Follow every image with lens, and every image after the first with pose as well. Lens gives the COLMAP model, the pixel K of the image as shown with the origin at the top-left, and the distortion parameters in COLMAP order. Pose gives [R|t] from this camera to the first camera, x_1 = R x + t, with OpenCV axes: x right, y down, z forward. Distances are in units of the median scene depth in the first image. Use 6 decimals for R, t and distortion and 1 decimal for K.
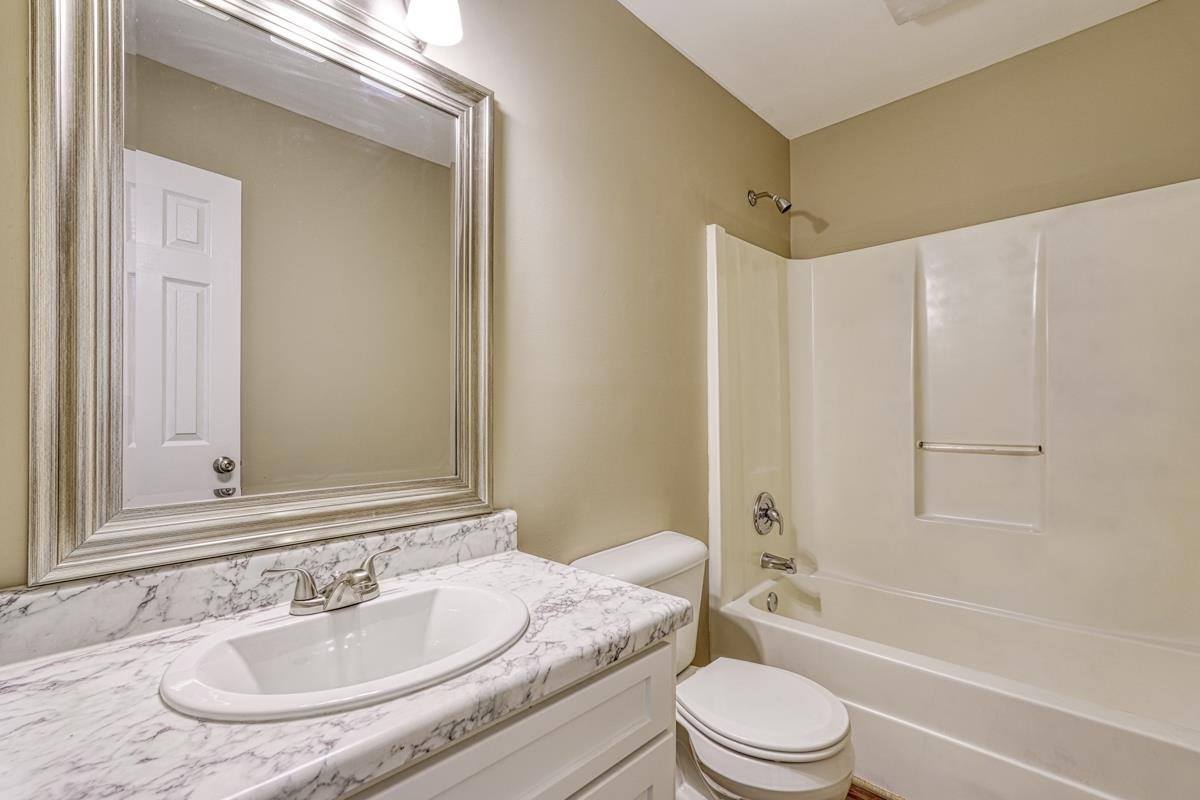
lens RADIAL K [[532.9, 0, 607.8], [0, 532.9, 402.9], [0, 0, 1]] dist [-0.017543, 0.010367]
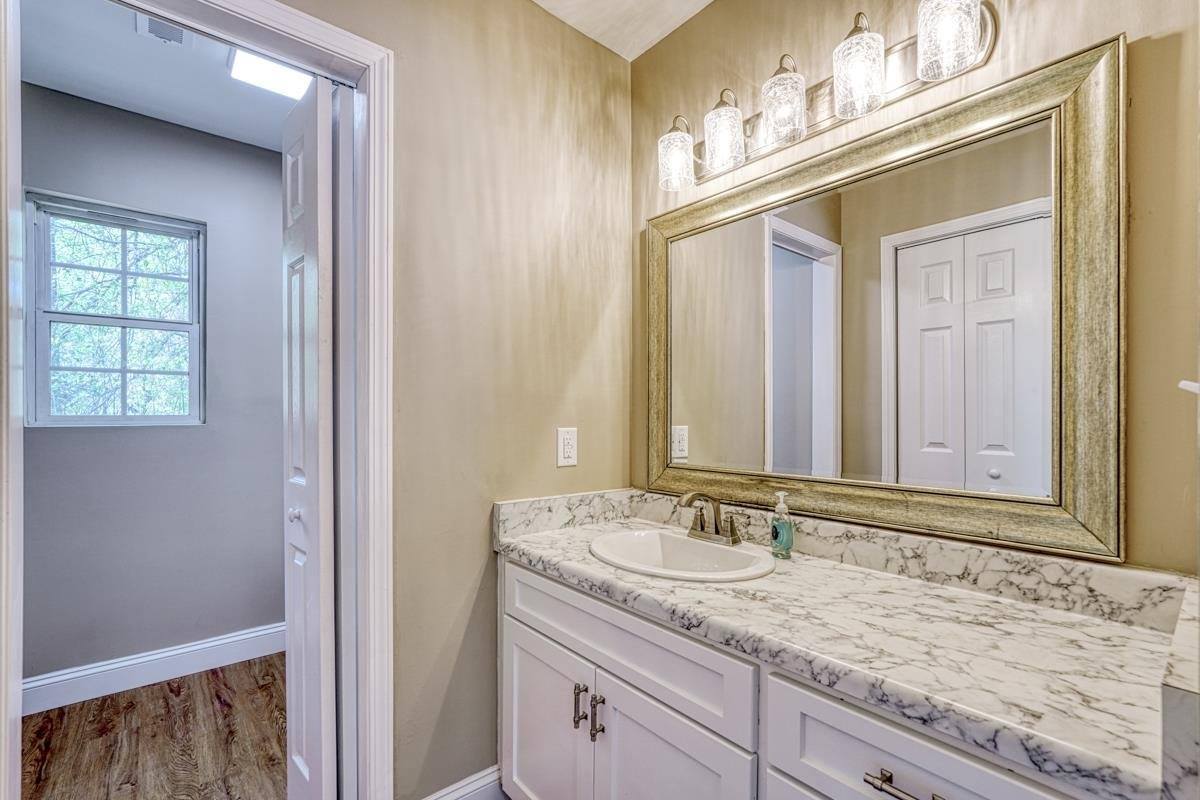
lens RADIAL K [[532.9, 0, 618.8], [0, 532.9, 421.9], [0, 0, 1]] dist [-0.017543, 0.010367]
pose [[-0.091130, 0.000002, -0.995839, 1.002223], [0.003685, 0.999993, -0.000335, 0.018997], [0.995832, -0.003701, -0.091130, 0.799248]]
